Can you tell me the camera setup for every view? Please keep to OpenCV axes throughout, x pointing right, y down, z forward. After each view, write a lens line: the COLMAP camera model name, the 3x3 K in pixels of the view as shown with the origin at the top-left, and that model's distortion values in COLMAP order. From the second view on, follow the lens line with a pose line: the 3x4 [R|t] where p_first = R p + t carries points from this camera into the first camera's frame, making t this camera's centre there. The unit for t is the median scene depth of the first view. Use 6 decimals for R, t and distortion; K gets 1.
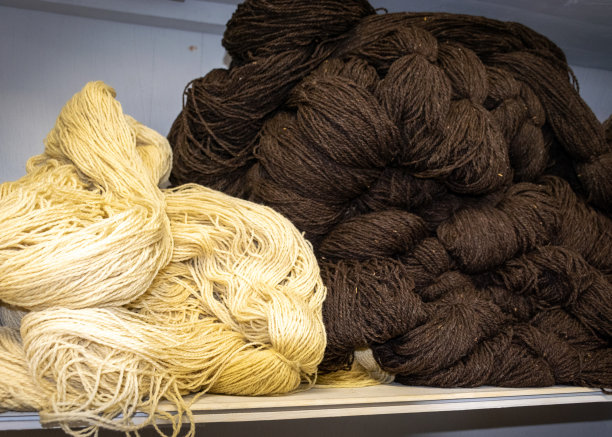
lens RADIAL K [[588.8, 0, 306.0], [0, 588.8, 218.5], [0, 0, 1]] dist [-0.007517, 0.007172]
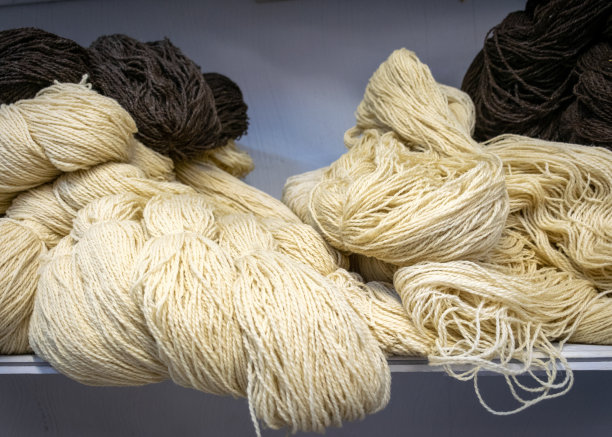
lens RADIAL K [[588.8, 0, 306.0], [0, 588.8, 218.5], [0, 0, 1]] dist [-0.007517, 0.007172]
pose [[0.913428, -0.078950, -0.399269, -0.142841], [0.106104, 0.993275, 0.046332, -0.001038], [0.392926, -0.084685, 0.915662, -0.052918]]
